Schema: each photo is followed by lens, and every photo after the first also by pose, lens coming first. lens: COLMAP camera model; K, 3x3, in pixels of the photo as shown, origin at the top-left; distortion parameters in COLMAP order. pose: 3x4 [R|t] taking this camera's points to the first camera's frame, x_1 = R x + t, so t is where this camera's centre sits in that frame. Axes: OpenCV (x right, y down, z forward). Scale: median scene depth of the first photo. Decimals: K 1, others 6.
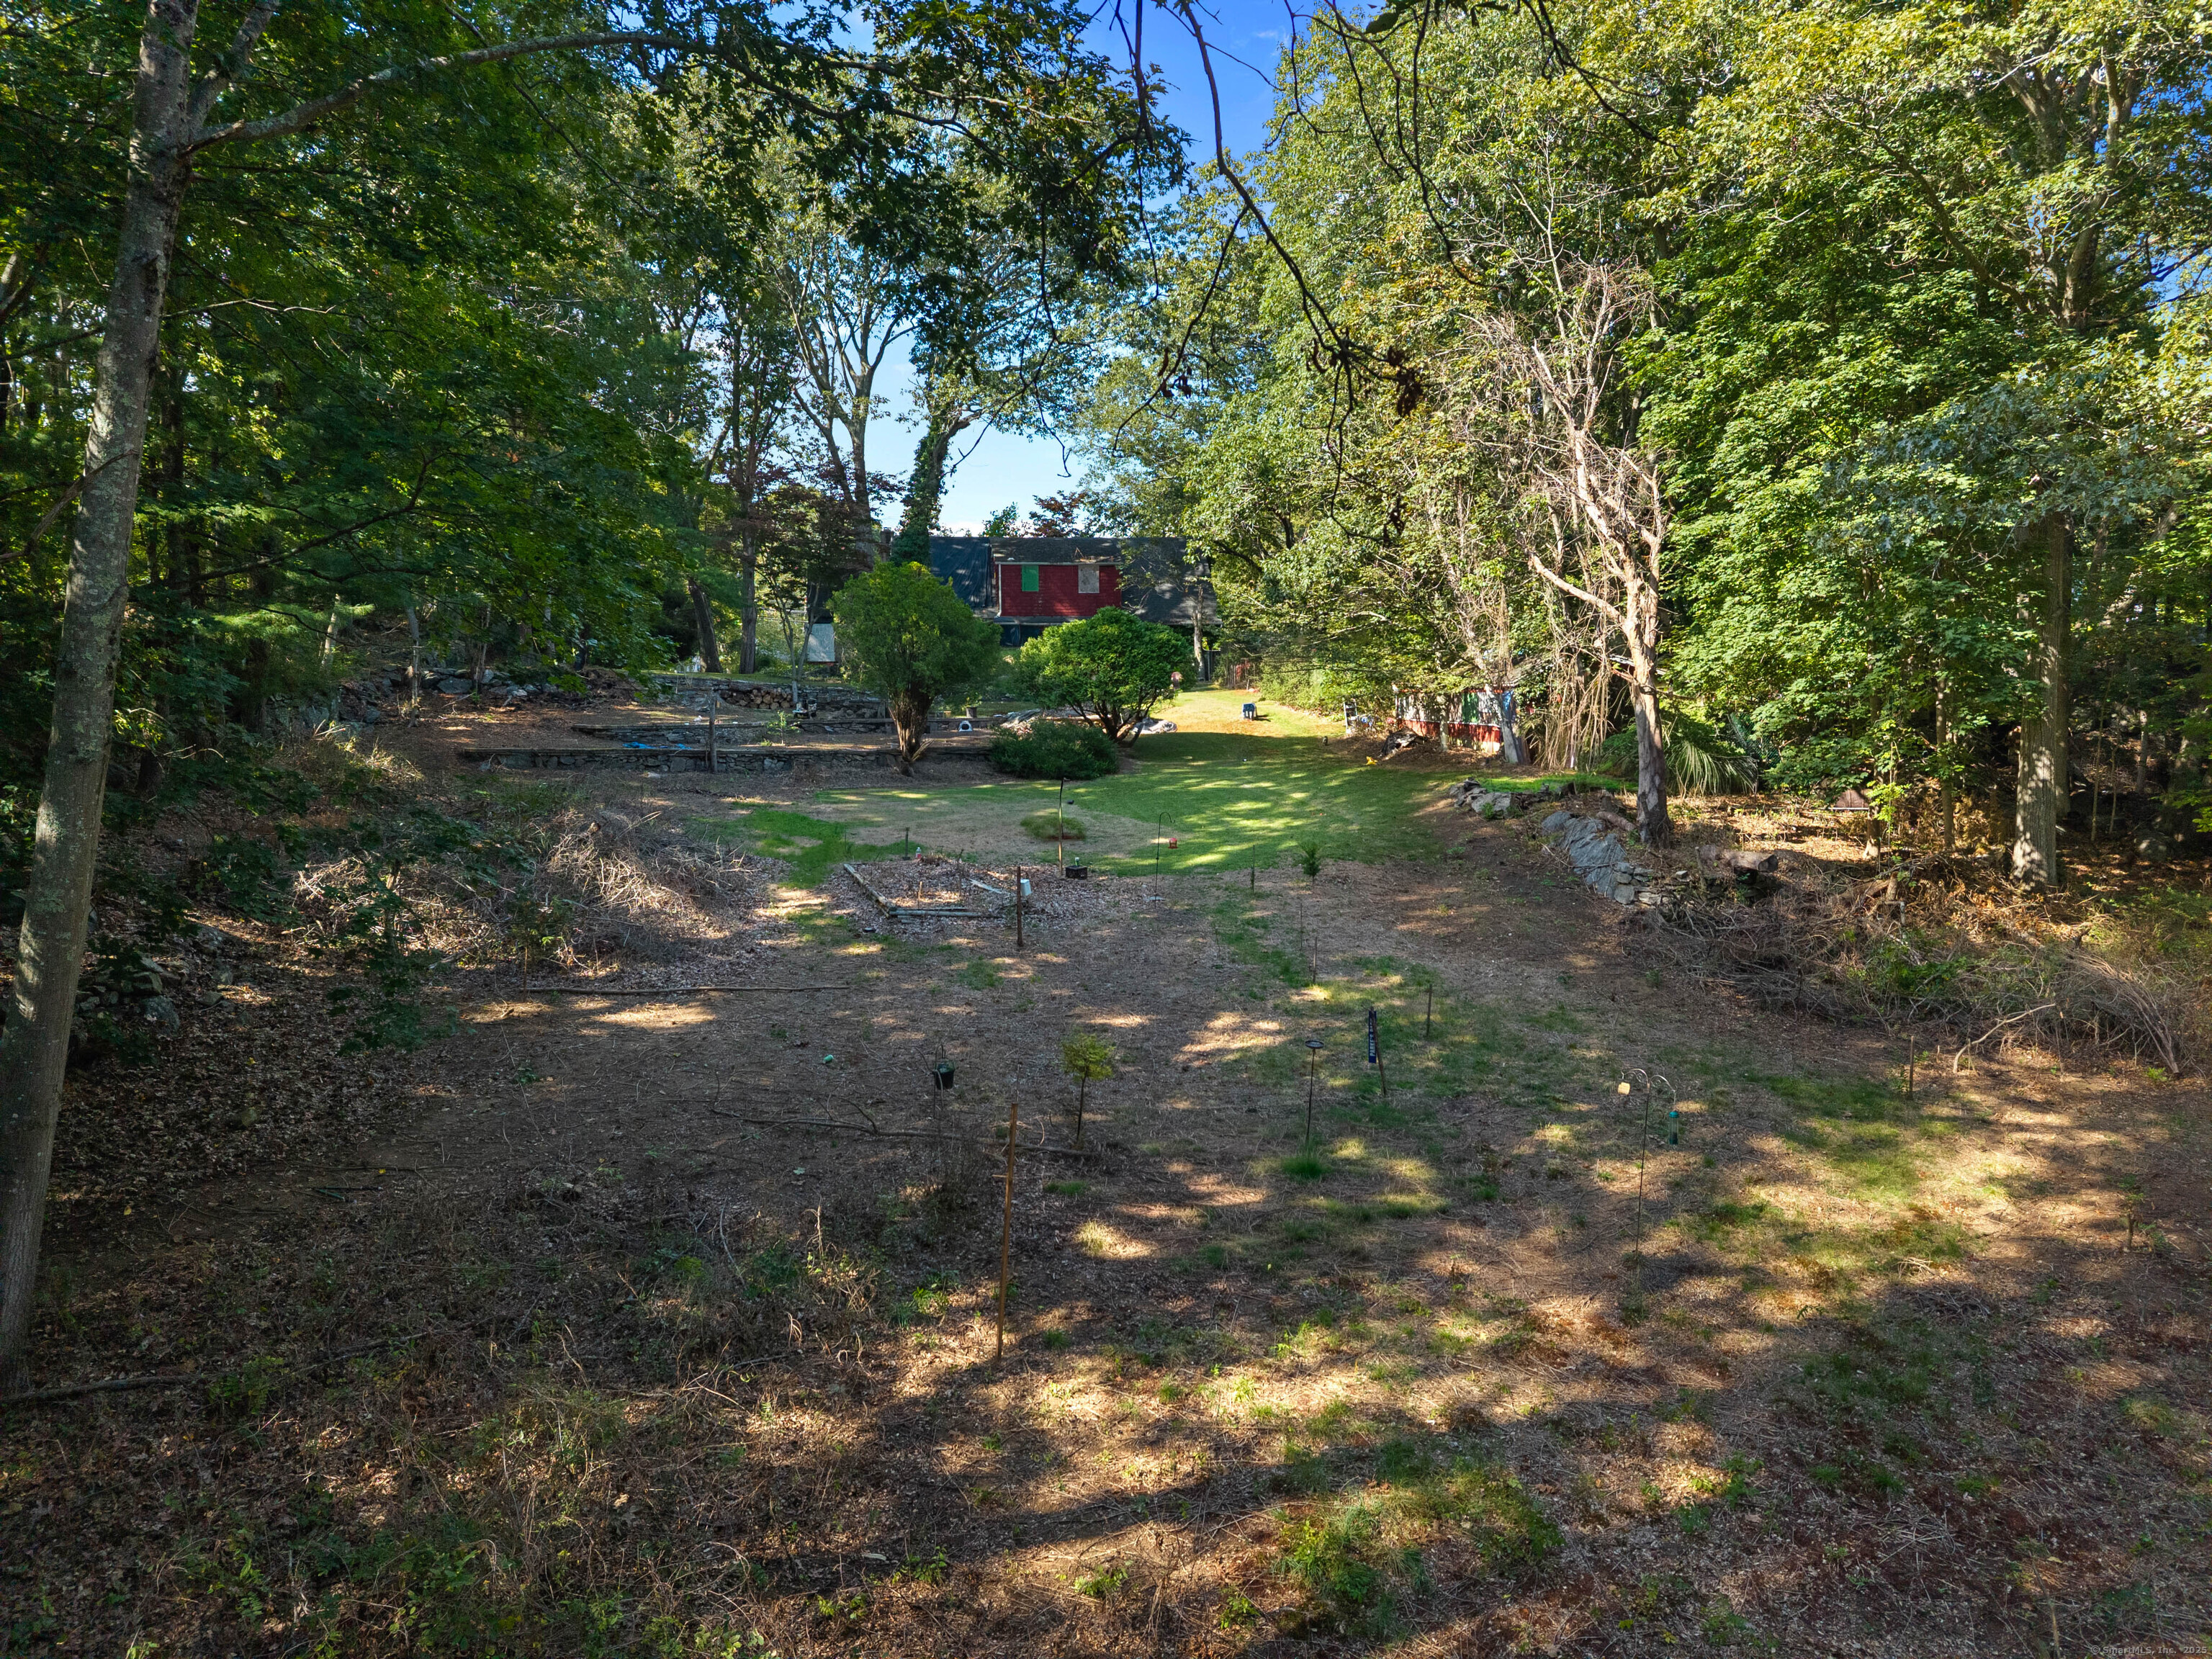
lens RADIAL K [[1564.5, 0, 1106.0], [0, 1564.5, 829.5], [0, 0, 1]] dist [0.145505, -0.190260]
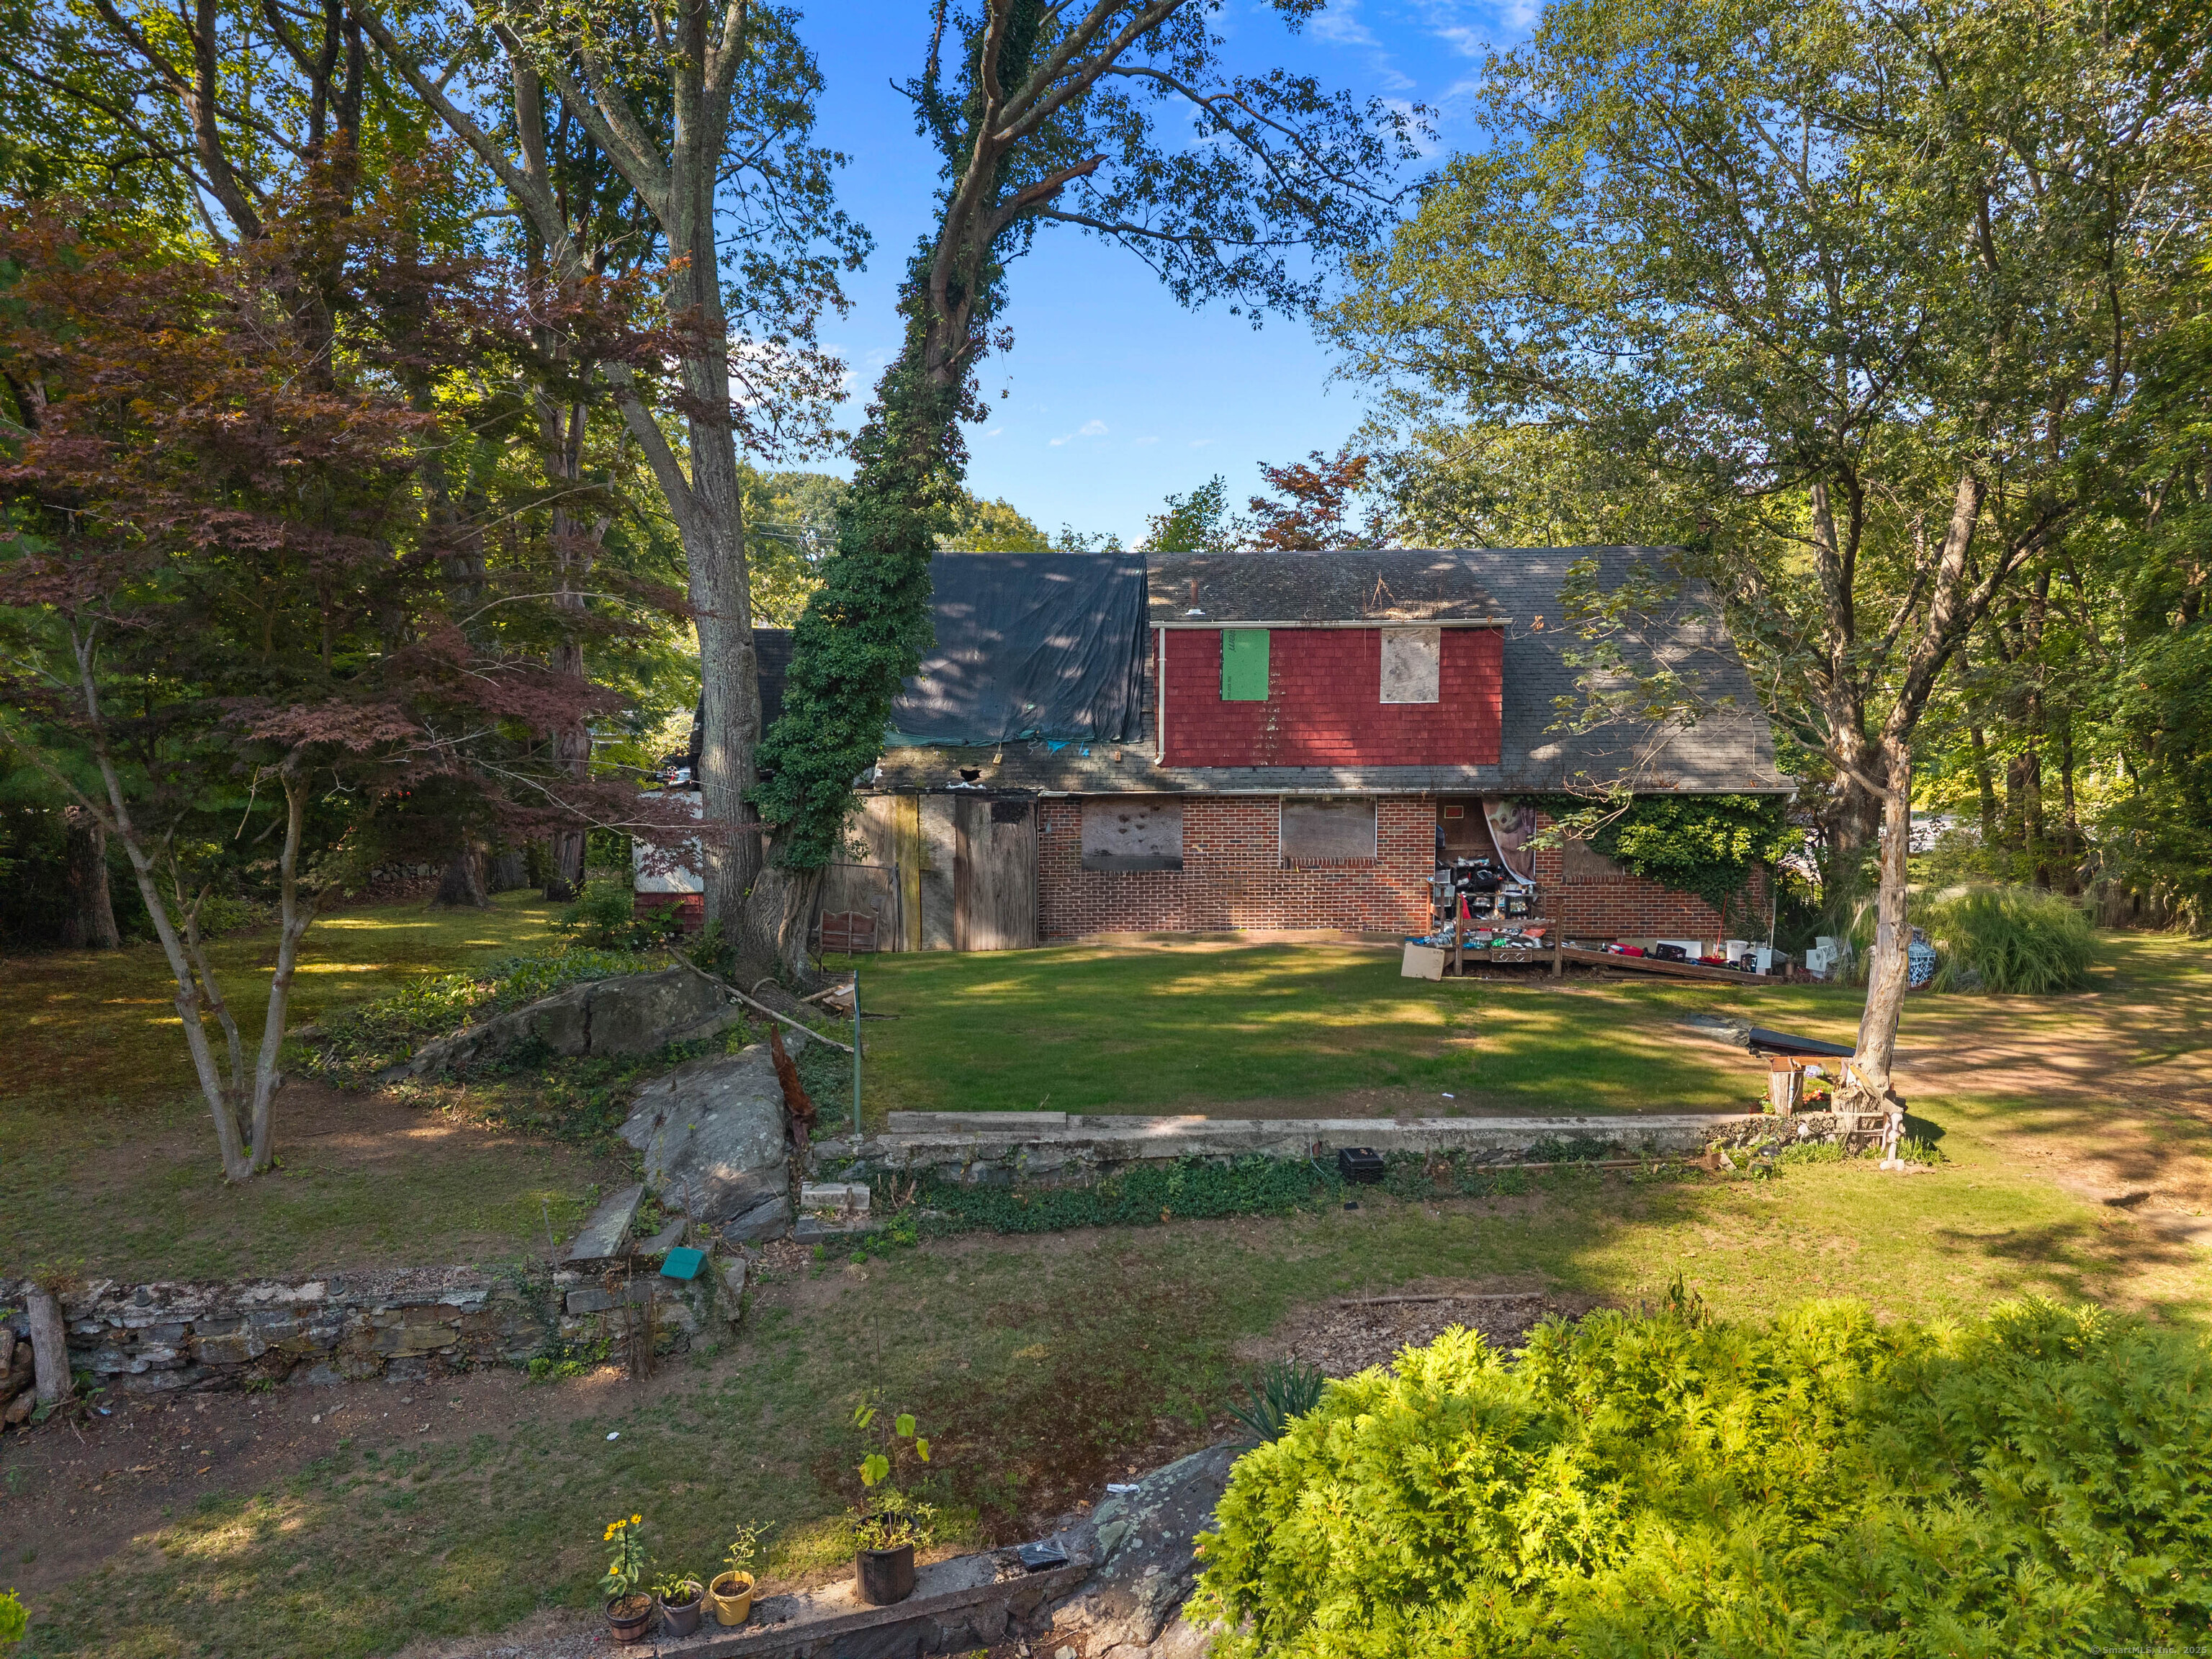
lens RADIAL K [[1564.5, 0, 1106.0], [0, 1564.5, 829.5], [0, 0, 1]] dist [0.145505, -0.190260]
pose [[0.989980, 0.010881, -0.140787, -0.025836], [-0.011888, 0.999909, -0.006315, -0.107468], [0.140706, 0.007926, 0.990020, 0.574715]]
